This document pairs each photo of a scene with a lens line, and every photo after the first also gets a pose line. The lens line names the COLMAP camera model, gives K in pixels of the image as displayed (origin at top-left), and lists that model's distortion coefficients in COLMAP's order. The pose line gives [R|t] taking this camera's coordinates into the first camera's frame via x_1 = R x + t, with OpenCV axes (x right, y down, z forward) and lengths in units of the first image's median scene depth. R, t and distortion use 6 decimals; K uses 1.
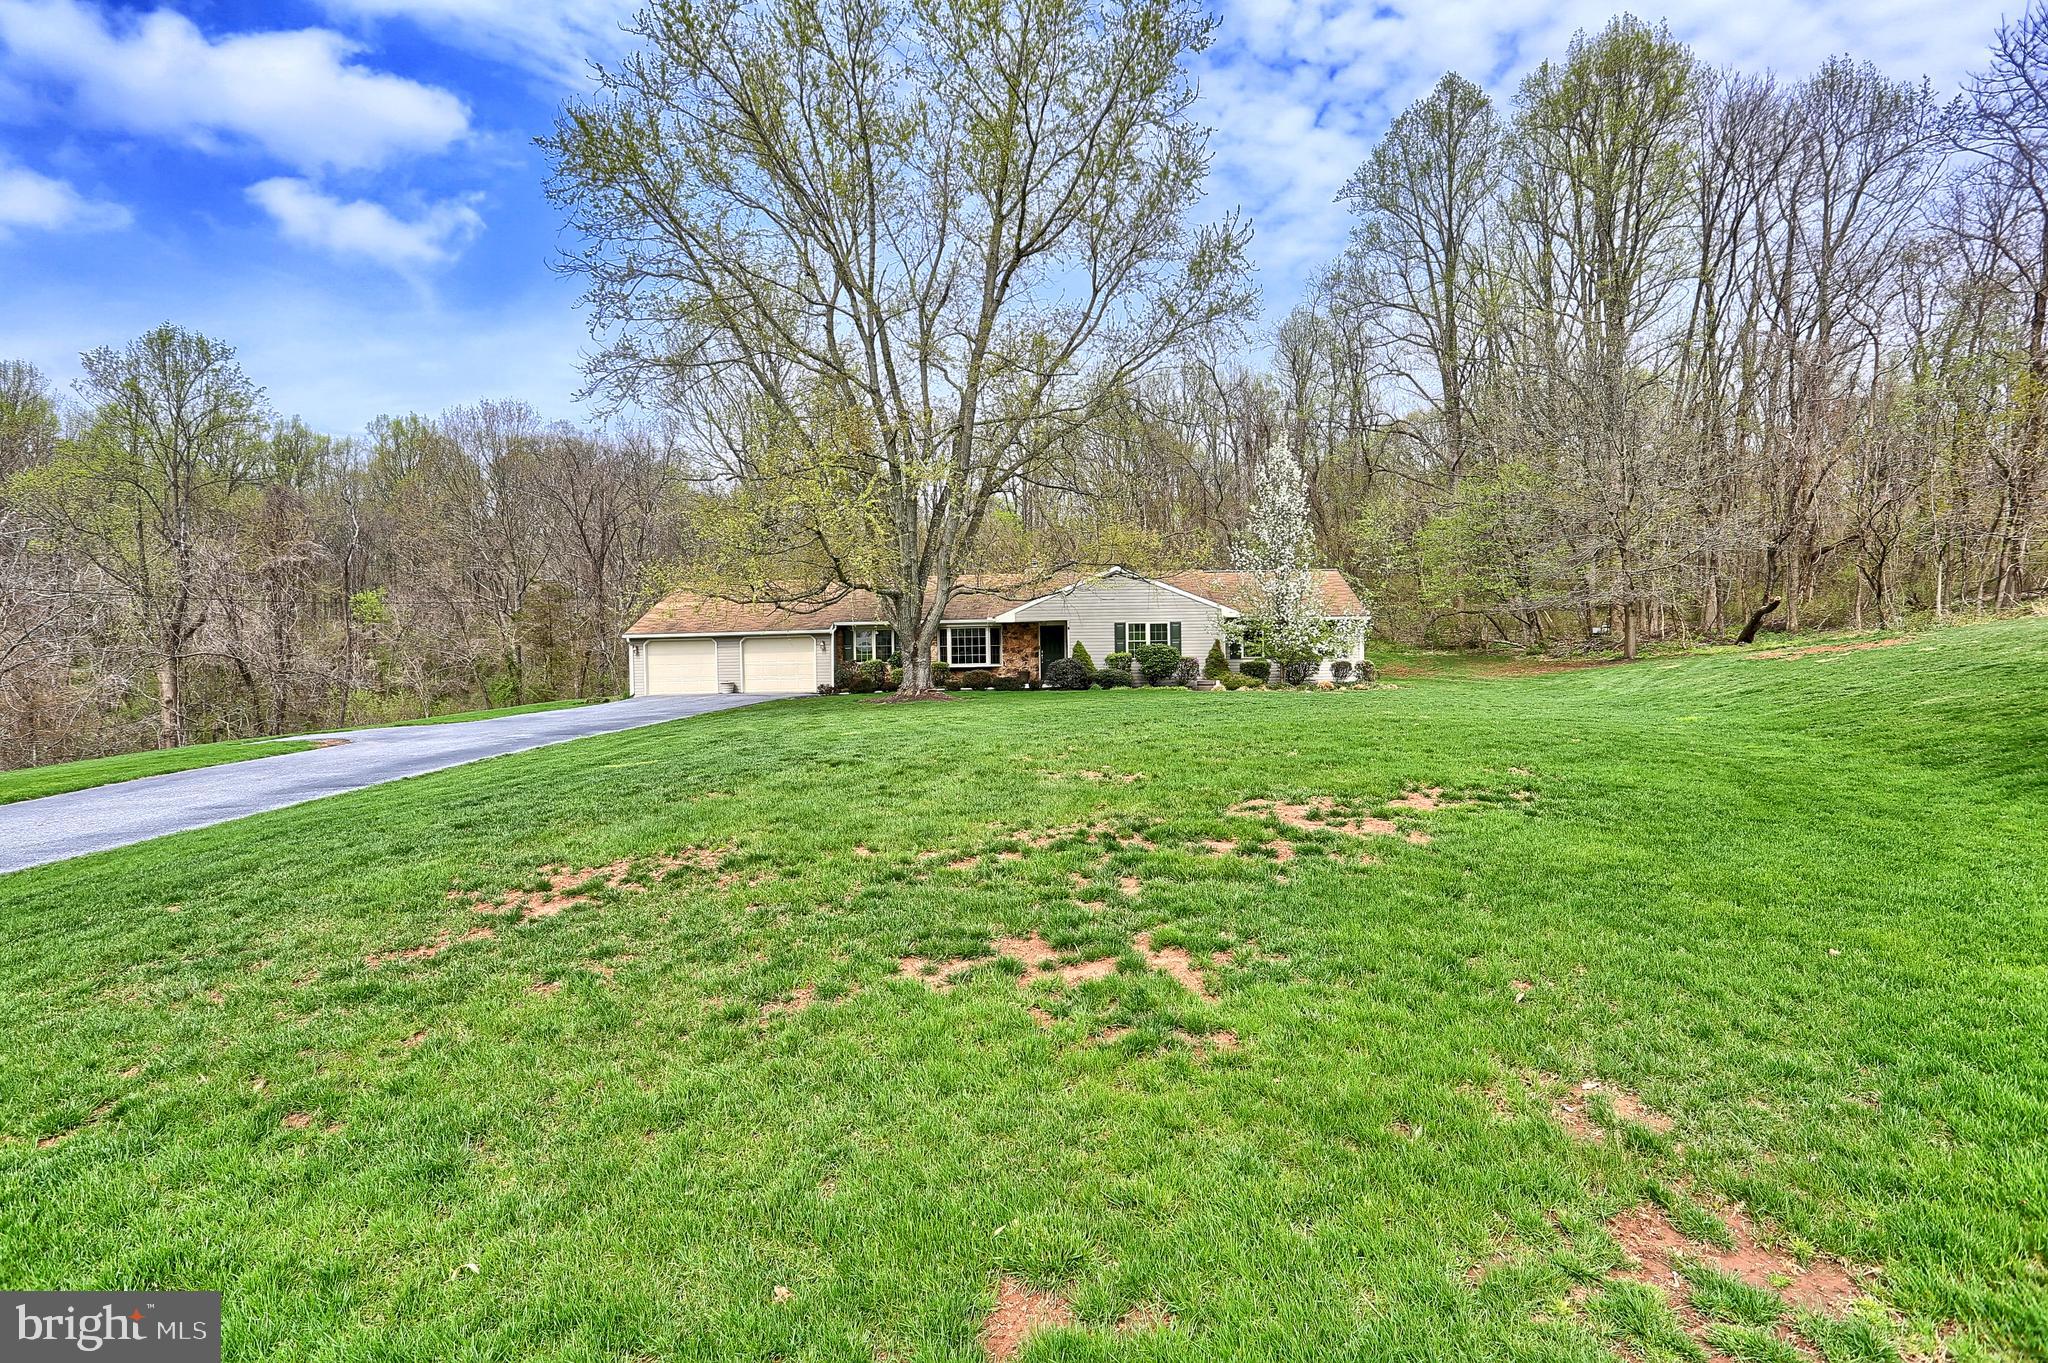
lens RADIAL K [[1032.2, 0, 1030.3], [0, 1032.2, 679.6], [0, 0, 1]] dist [-0.059333, 0.017903]
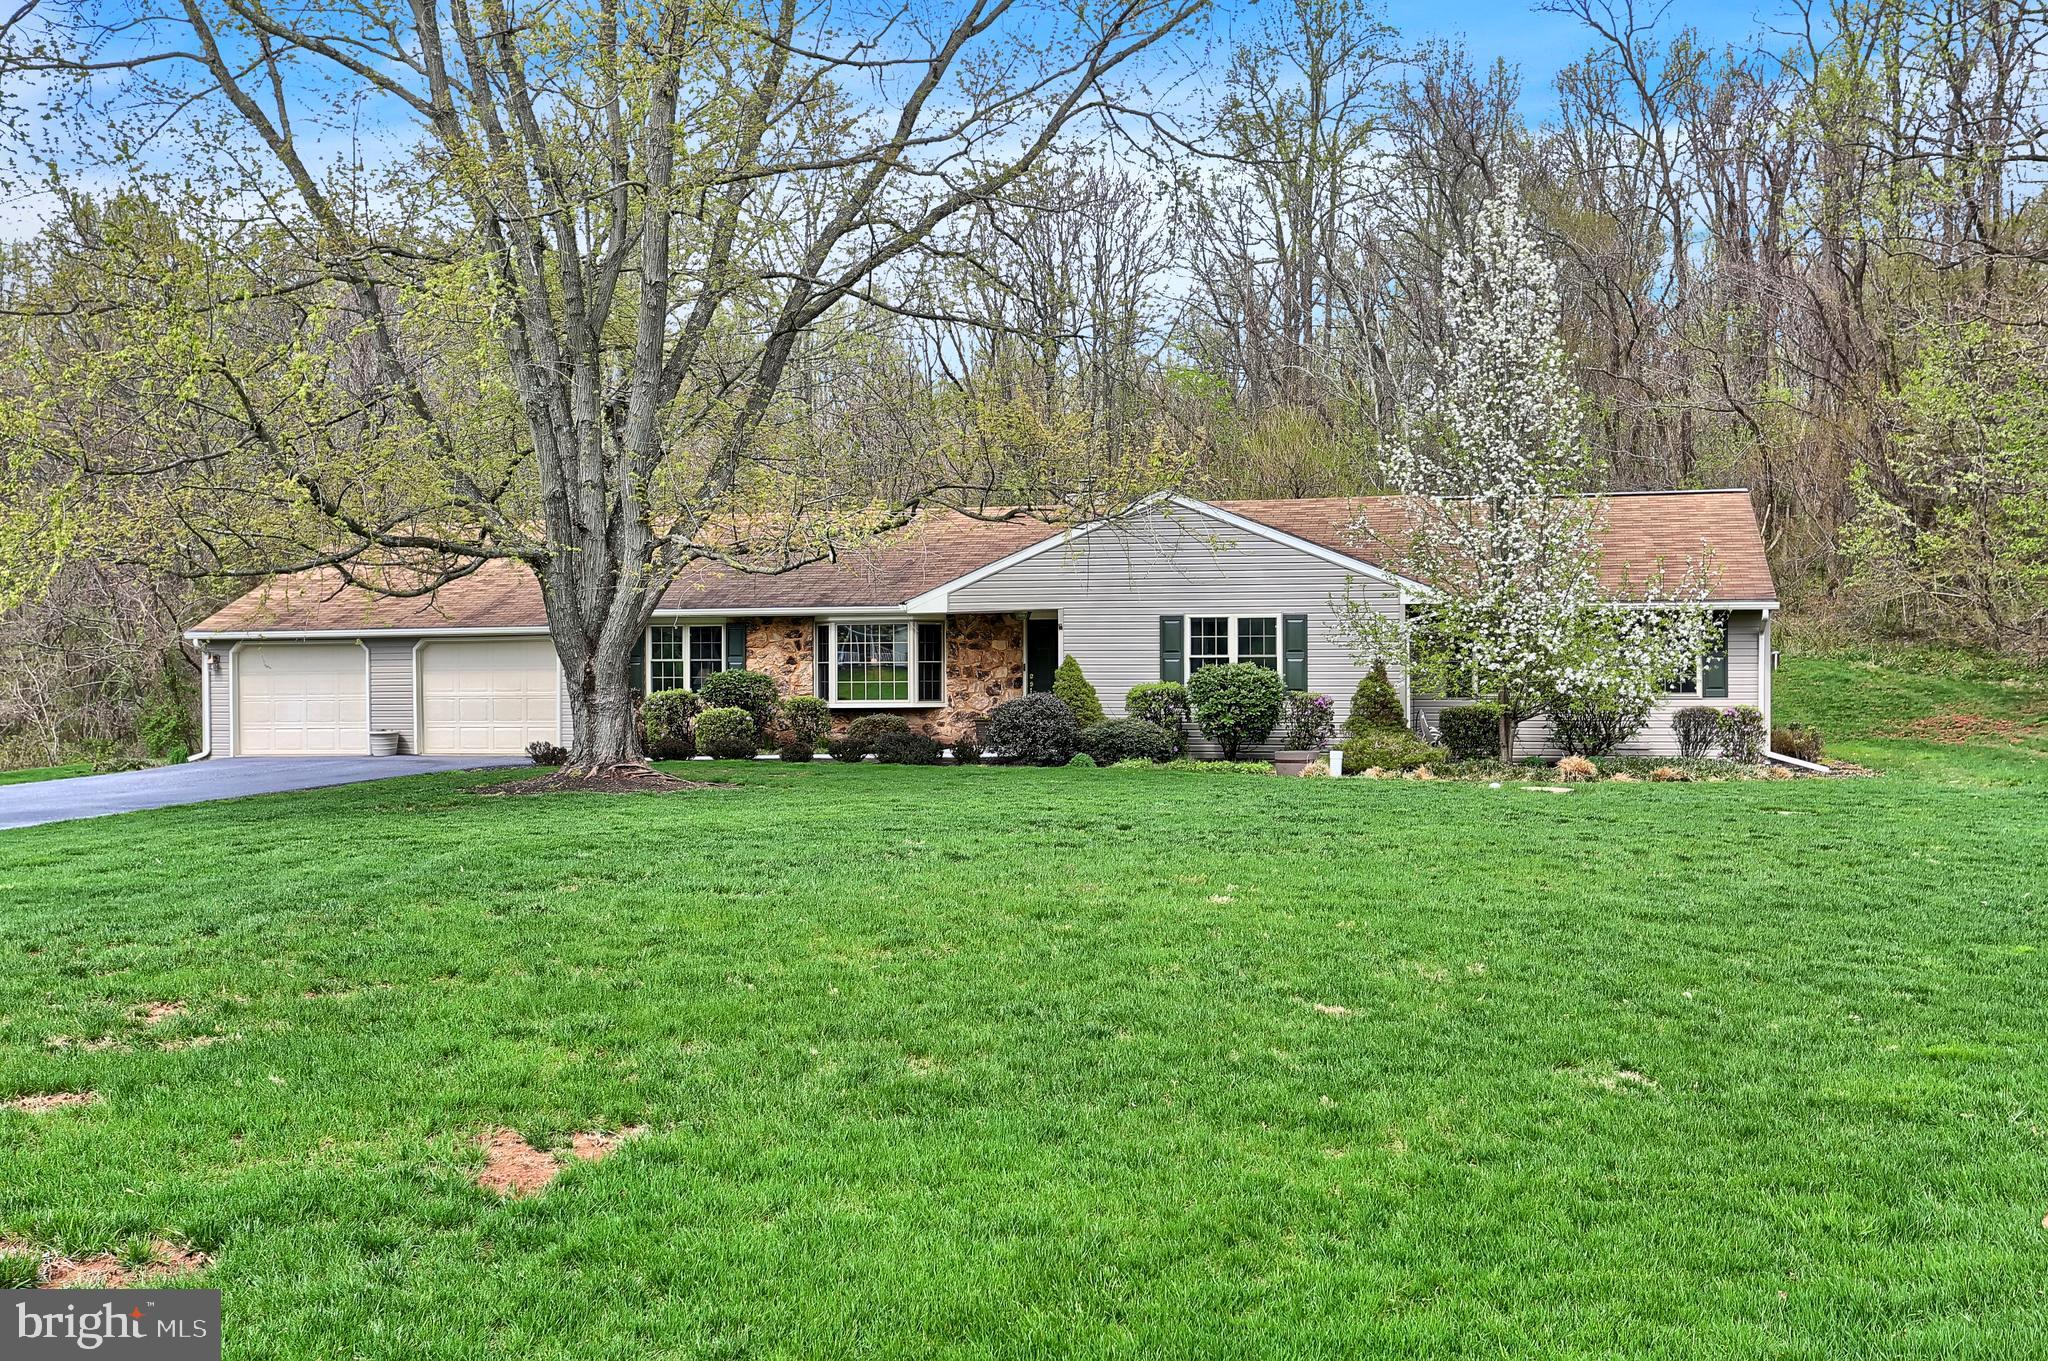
lens RADIAL K [[2067.1, 0, 1015.4], [0, 2067.1, 681.9], [0, 0, 1]] dist [0.058505, 0.030975]
pose [[0.980224, 0.011782, -0.197539, 0.202068], [-0.014388, 0.999827, -0.011763, -0.014681], [0.197366, 0.014373, 0.980224, 0.101126]]
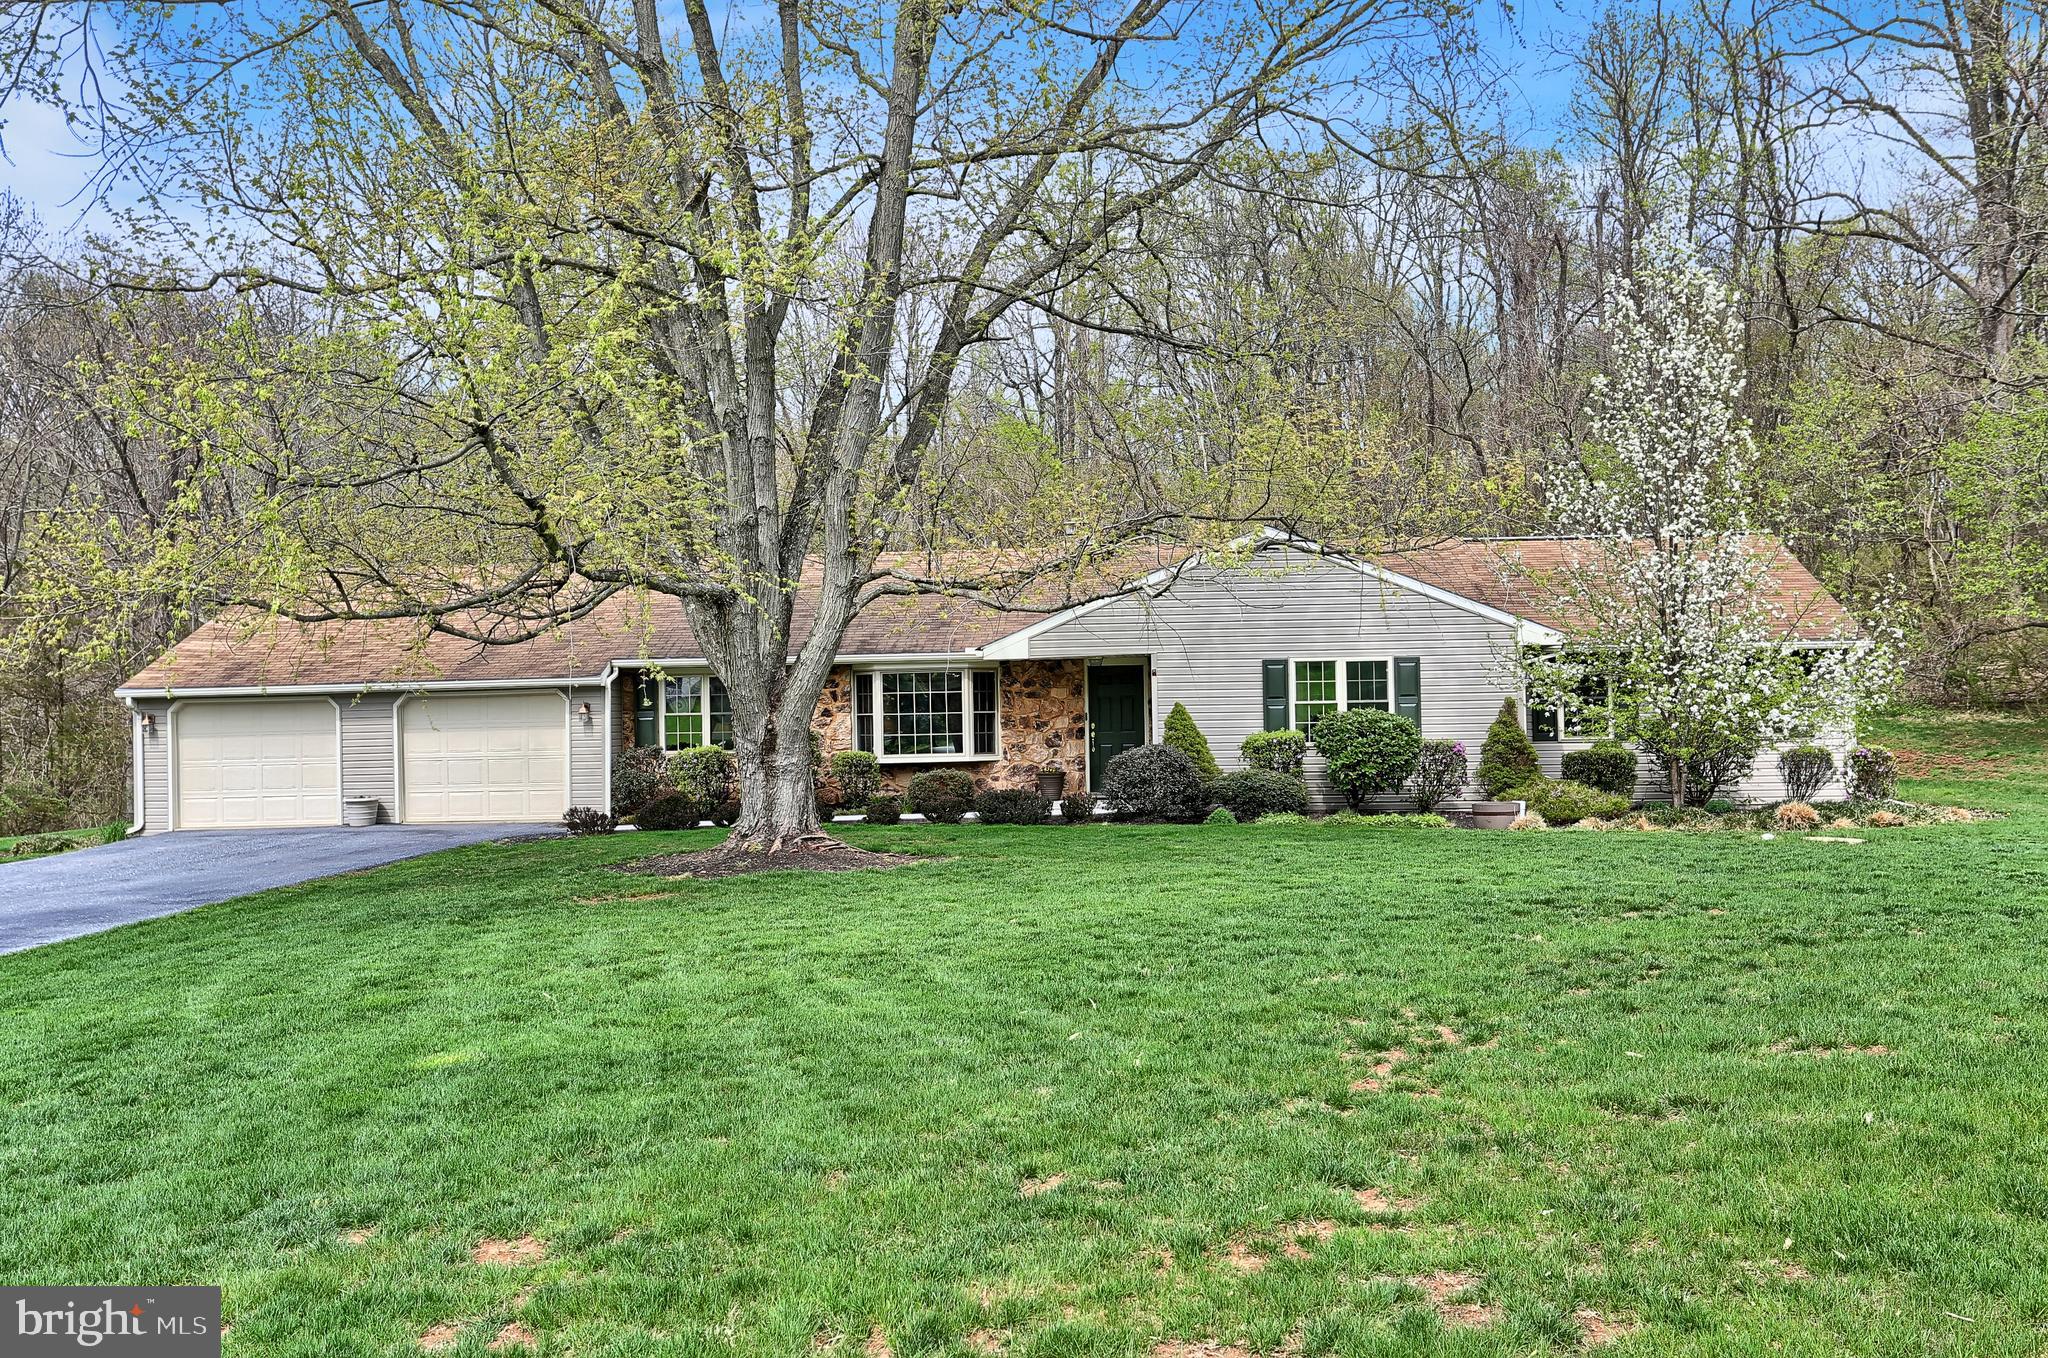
lens RADIAL K [[1930.1, 0, 1024.6], [0, 1930.1, 687.4], [0, 0, 1]] dist [0.037831, 0.009754]
pose [[0.999664, -0.003388, -0.025712, 0.004061], [0.002517, 0.999424, -0.033836, -0.017183], [0.025812, 0.033760, 0.999097, 0.204038]]
